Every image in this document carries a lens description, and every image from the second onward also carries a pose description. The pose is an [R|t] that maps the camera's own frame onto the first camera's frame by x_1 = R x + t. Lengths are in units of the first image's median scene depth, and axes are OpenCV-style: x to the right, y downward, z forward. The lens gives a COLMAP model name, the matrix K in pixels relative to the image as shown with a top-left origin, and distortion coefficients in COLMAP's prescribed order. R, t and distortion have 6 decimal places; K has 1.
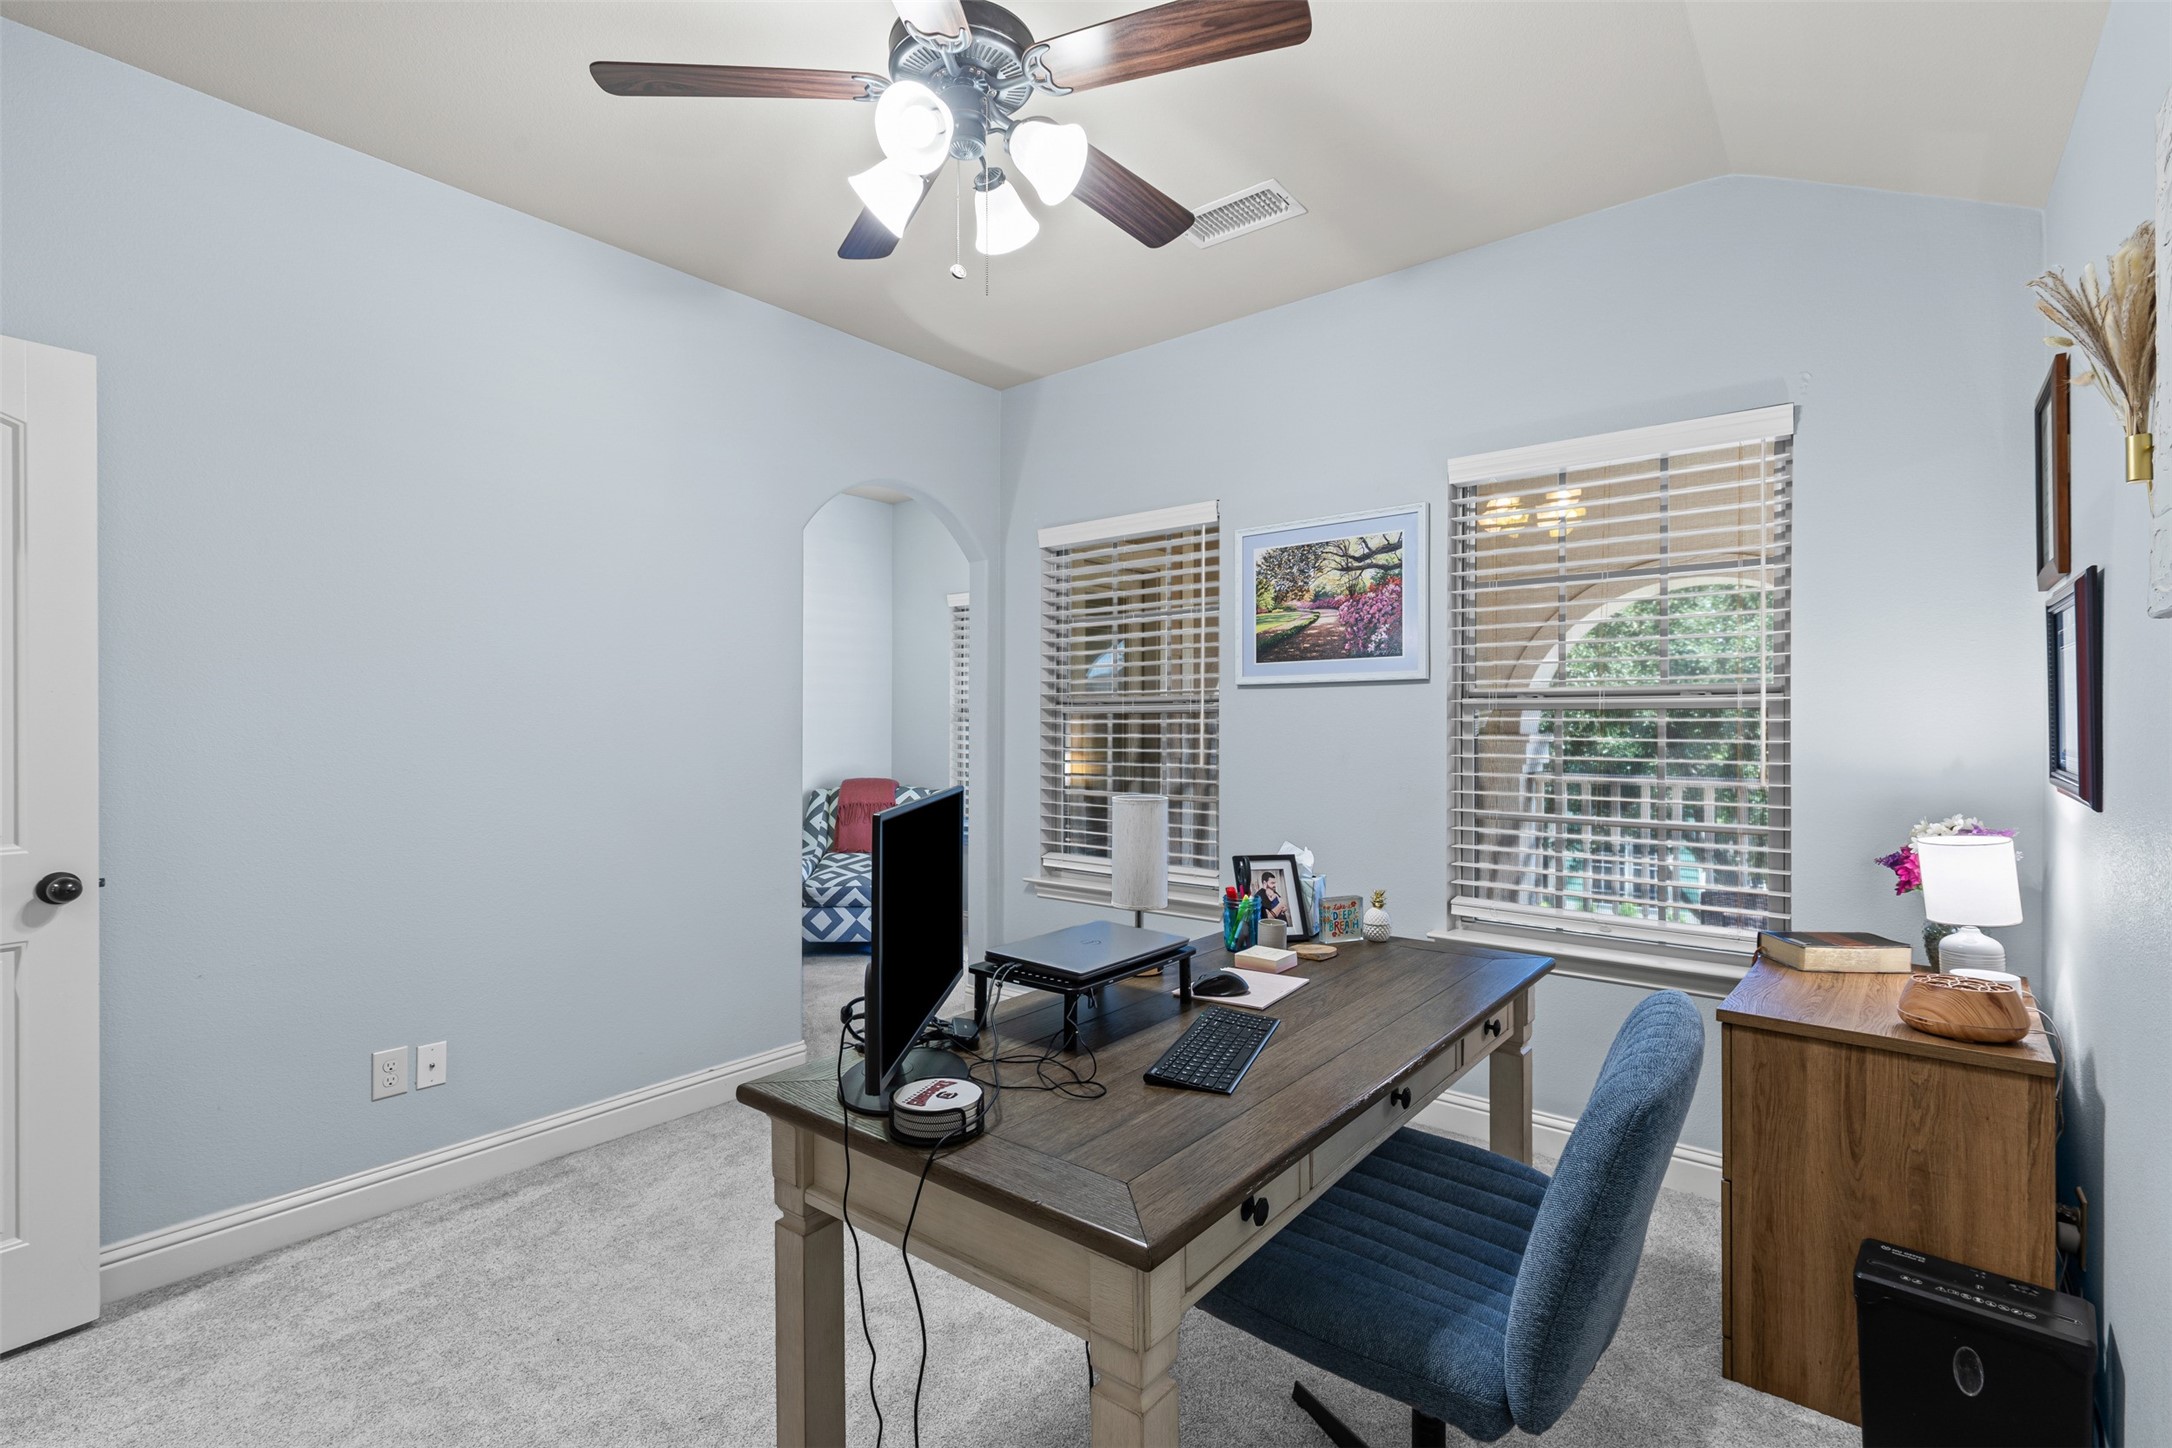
lens RADIAL K [[984.7, 0, 1084.8], [0, 984.7, 724.2], [0, 0, 1]] dist [0.002369, 0.000425]
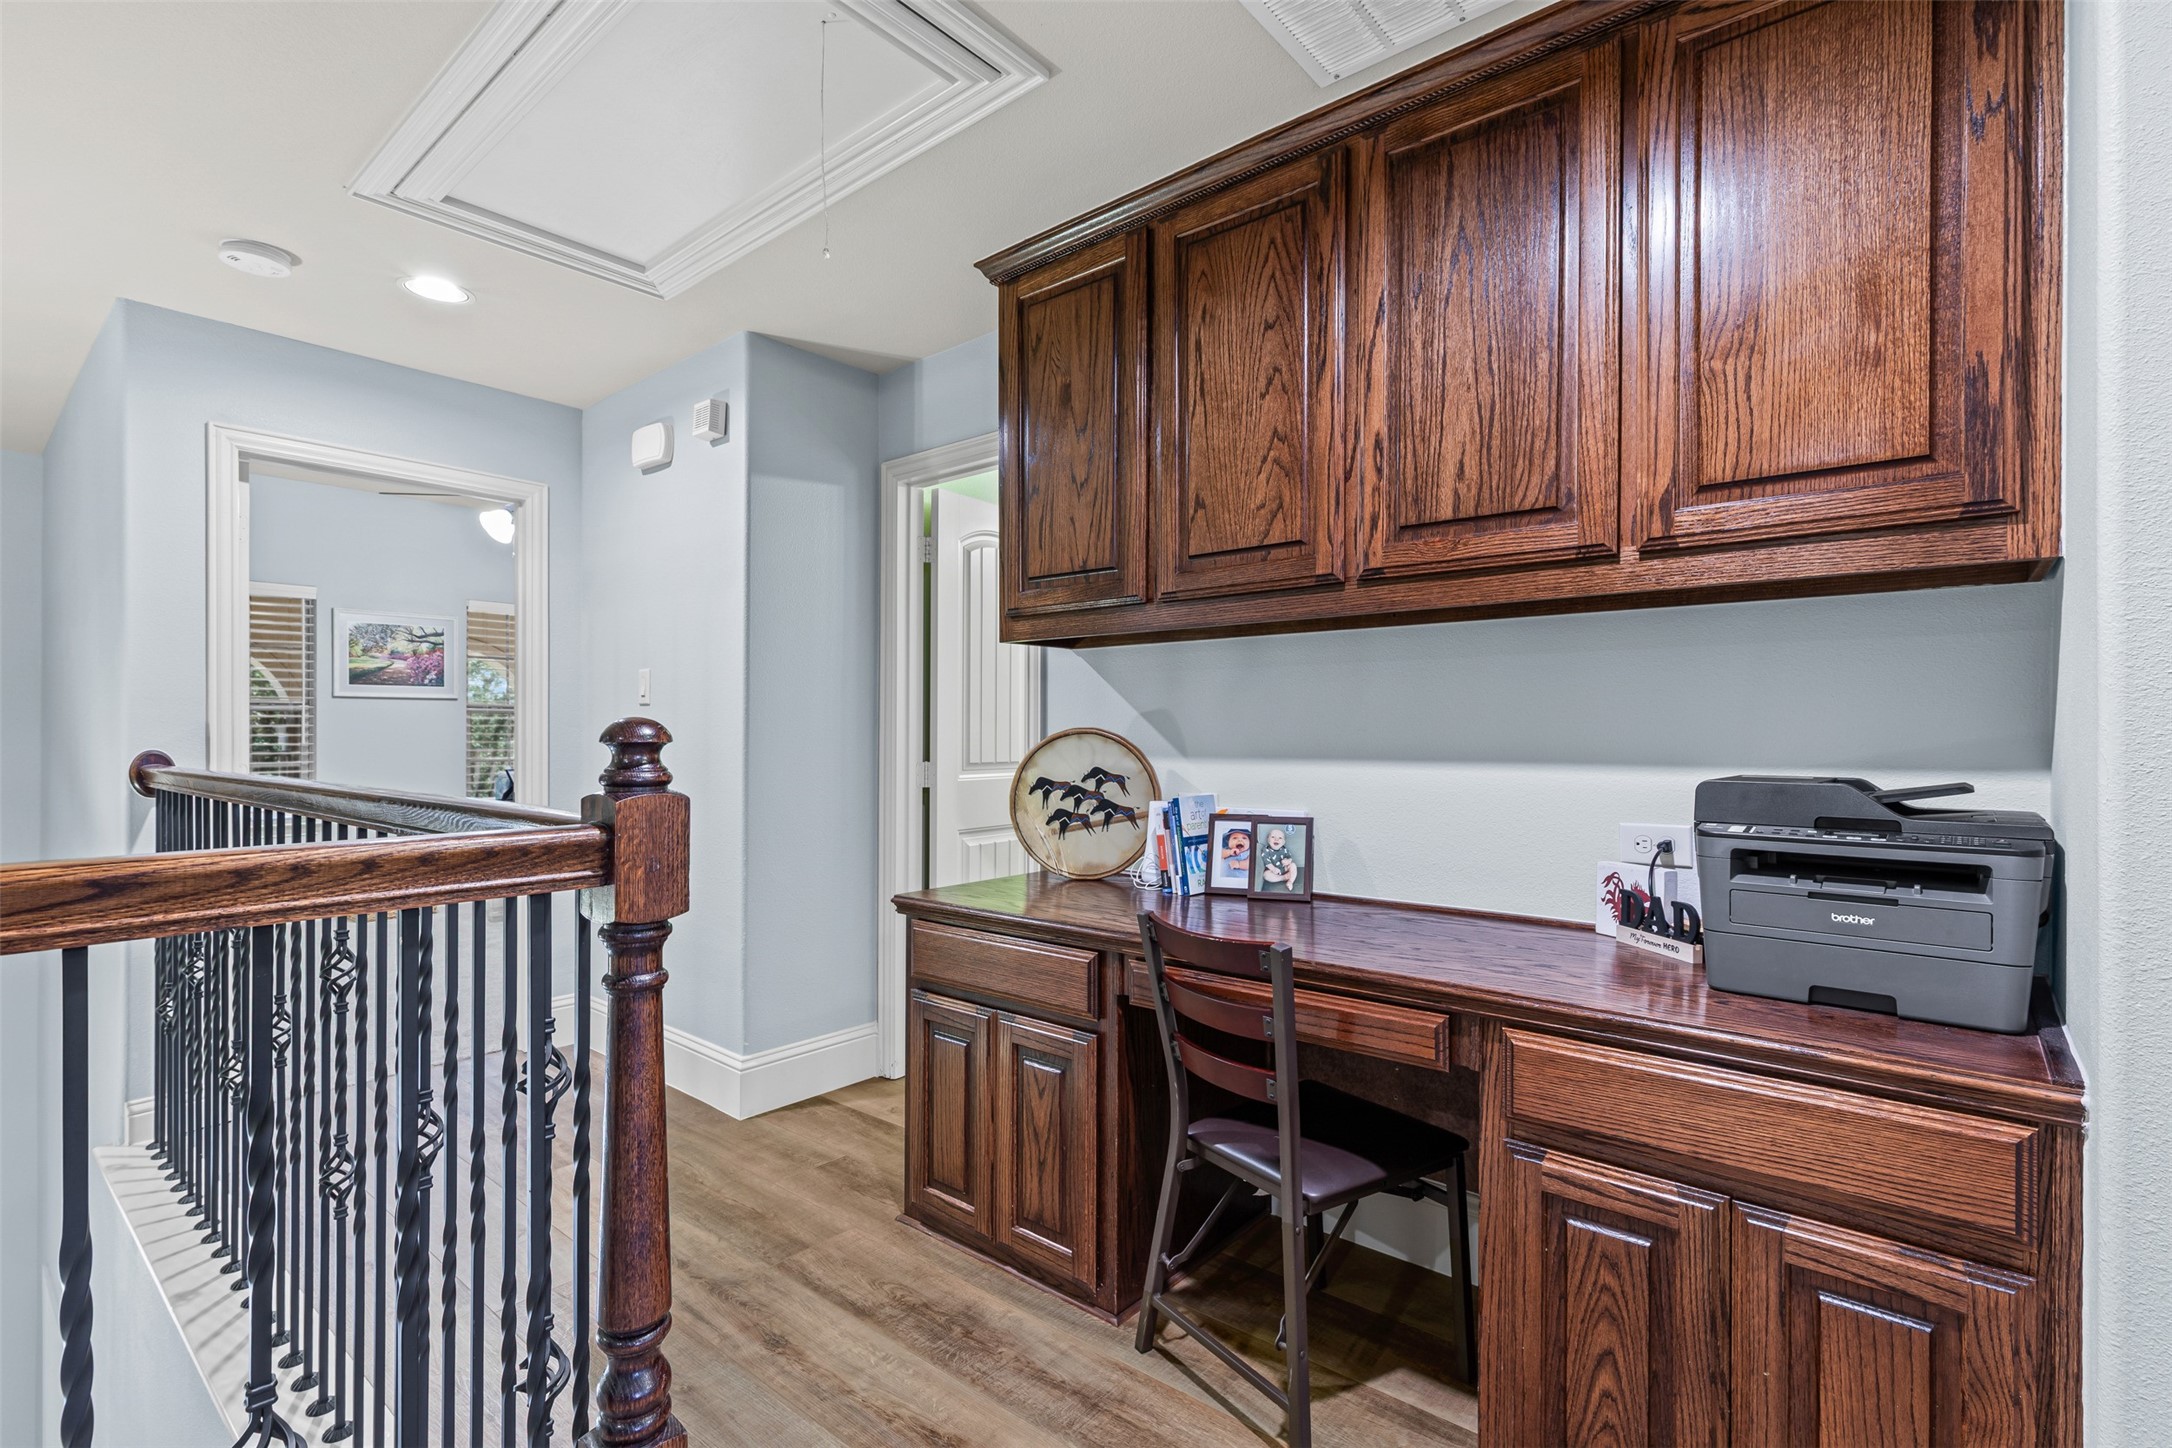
lens RADIAL K [[984.7, 0, 1087.0], [0, 984.7, 729.2], [0, 0, 1]] dist [0.002369, 0.000425]
pose [[0.016538, 0.001234, 0.999862, -1.643843], [-0.006973, 0.999975, -0.001118, 0.012376], [-0.999839, -0.006953, 0.016546, -0.382516]]
